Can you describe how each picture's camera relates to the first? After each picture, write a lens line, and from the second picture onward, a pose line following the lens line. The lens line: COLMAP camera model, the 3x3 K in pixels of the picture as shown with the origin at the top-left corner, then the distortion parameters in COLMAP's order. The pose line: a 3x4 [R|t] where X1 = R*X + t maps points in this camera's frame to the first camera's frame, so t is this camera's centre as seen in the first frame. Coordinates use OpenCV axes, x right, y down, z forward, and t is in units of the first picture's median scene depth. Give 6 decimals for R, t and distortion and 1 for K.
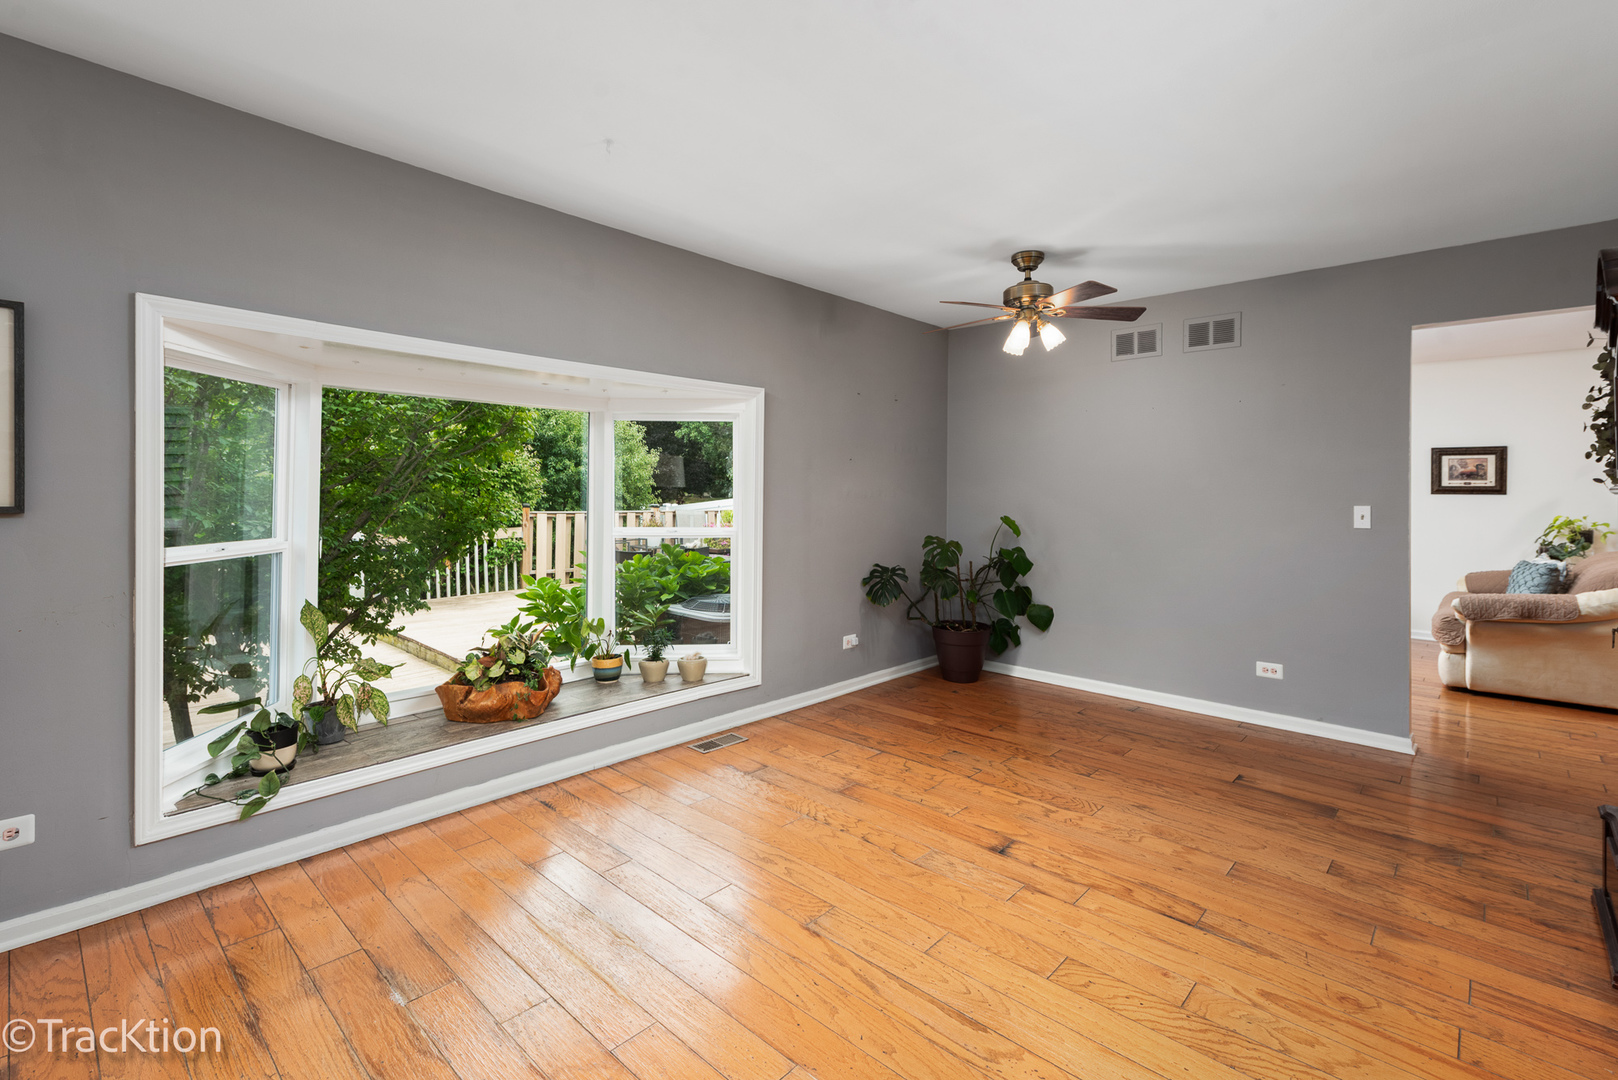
lens RADIAL K [[720.4, 0, 810.6], [0, 720.4, 490.4], [0, 0, 1]] dist [0.003124, -0.000351]
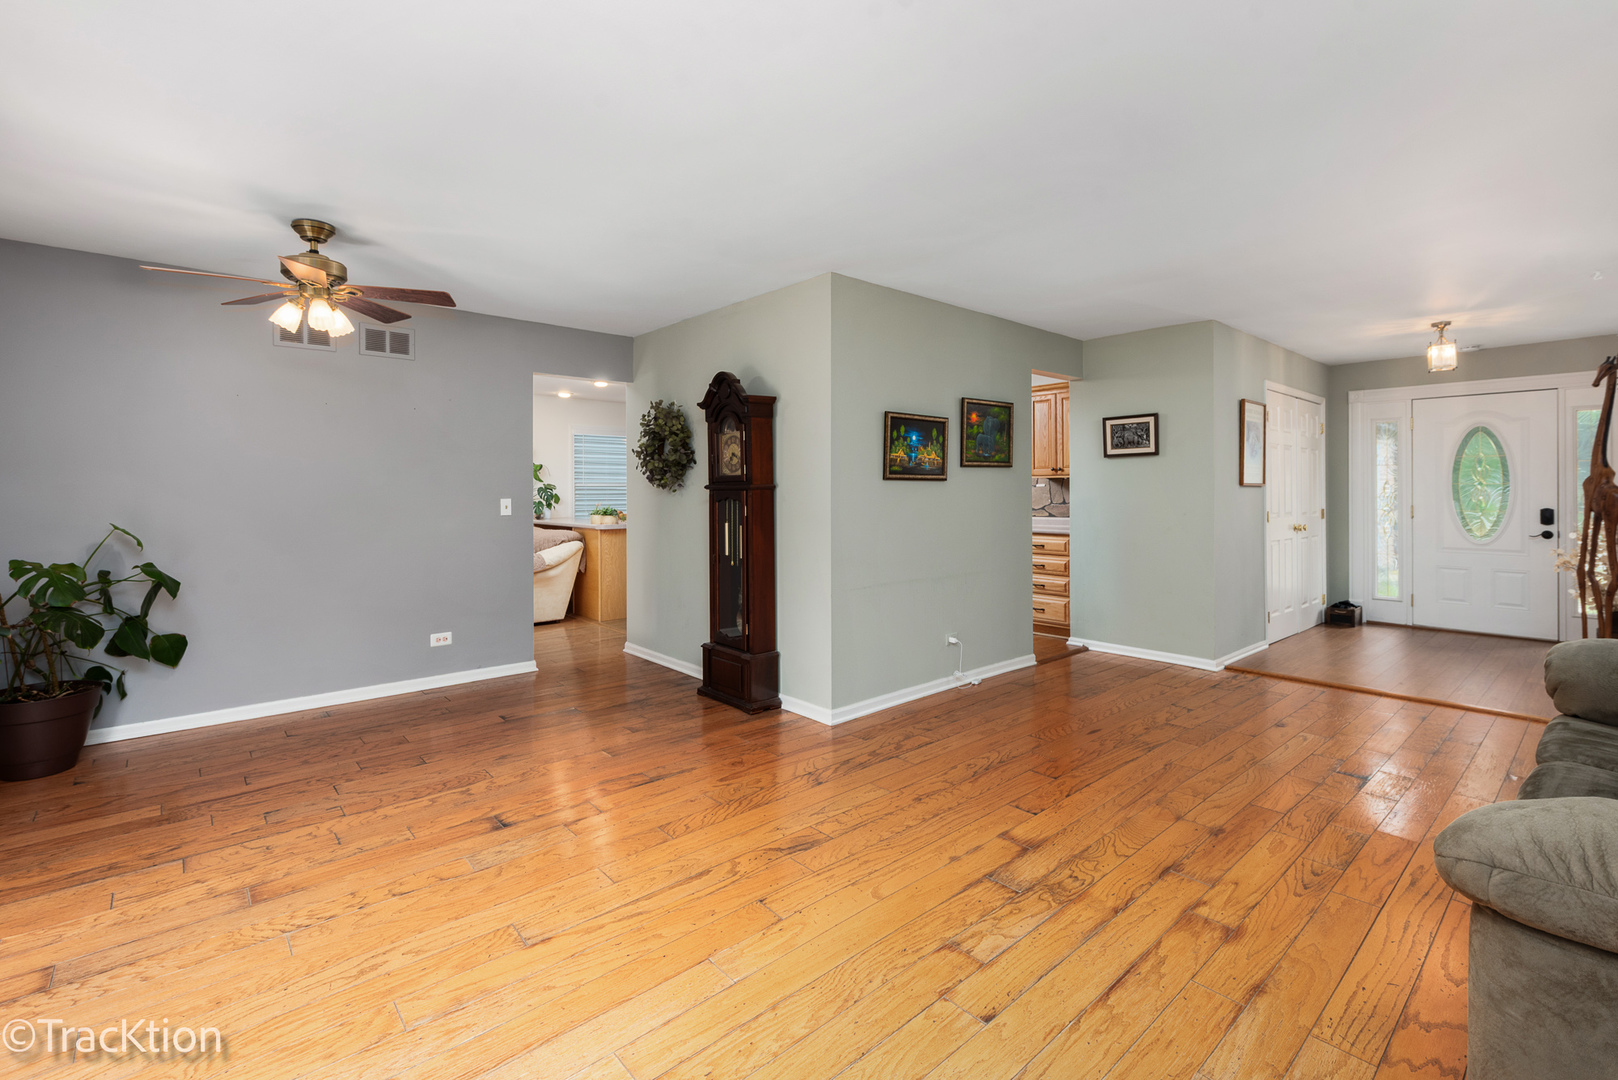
lens RADIAL K [[720.4, 0, 810.6], [0, 720.4, 490.4], [0, 0, 1]] dist [0.003124, -0.000351]
pose [[0.106935, -0.010699, 0.994208, -0.593392], [0.001631, 0.999943, 0.010585, -0.008562], [-0.994265, 0.000489, 0.106947, 0.337633]]
